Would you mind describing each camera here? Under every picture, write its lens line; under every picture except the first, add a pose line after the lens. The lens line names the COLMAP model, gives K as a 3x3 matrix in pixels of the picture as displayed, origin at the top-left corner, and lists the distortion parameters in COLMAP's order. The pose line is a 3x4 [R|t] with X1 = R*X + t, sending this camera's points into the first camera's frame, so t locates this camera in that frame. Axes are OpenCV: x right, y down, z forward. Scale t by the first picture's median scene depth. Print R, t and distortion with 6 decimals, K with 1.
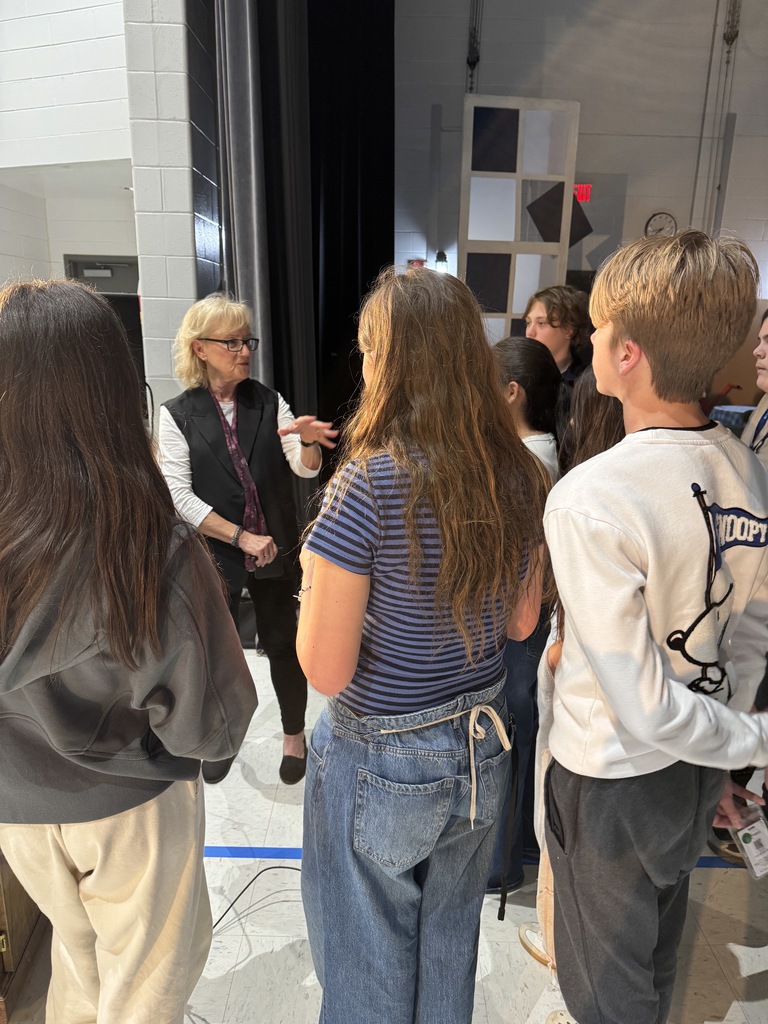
lens RADIAL K [[728.6, 0, 384.9], [0, 728.6, 511.9], [0, 0, 1]] dist [0.000404, -0.002578]
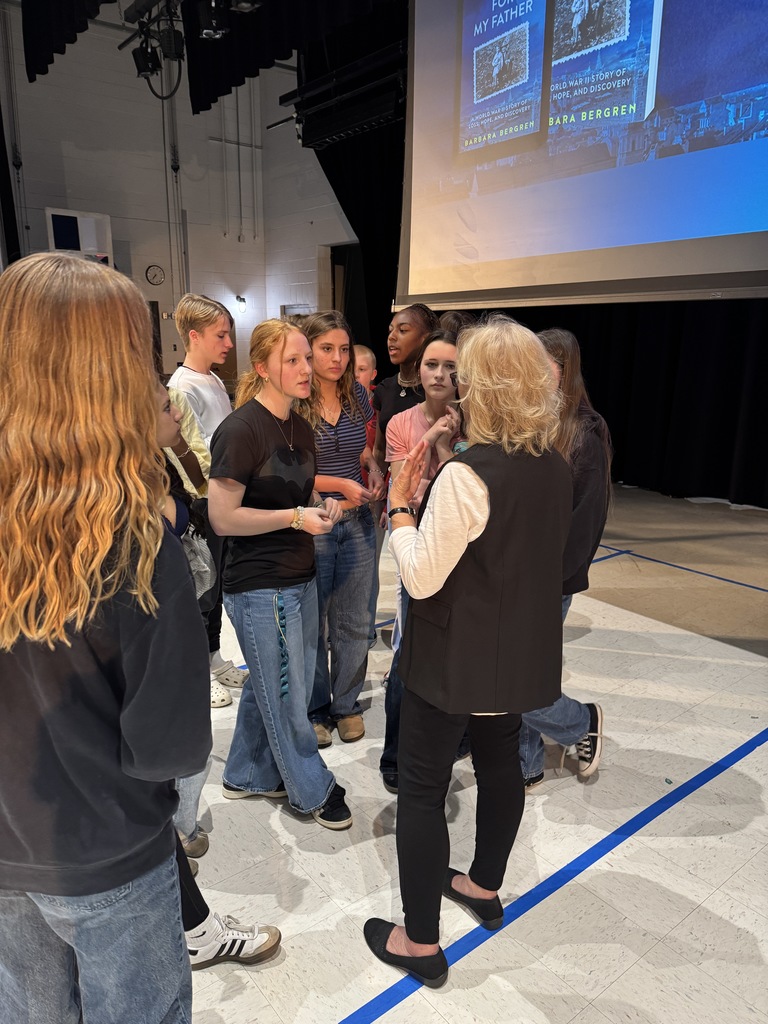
lens RADIAL K [[728.6, 0, 383.8], [0, 728.6, 510.1], [0, 0, 1]] dist [0.000404, -0.002578]
pose [[0.784211, -0.166009, 0.597875, -0.311436], [0.175706, 0.983520, 0.042623, 0.165408], [-0.595097, 0.071625, 0.800456, -0.631609]]
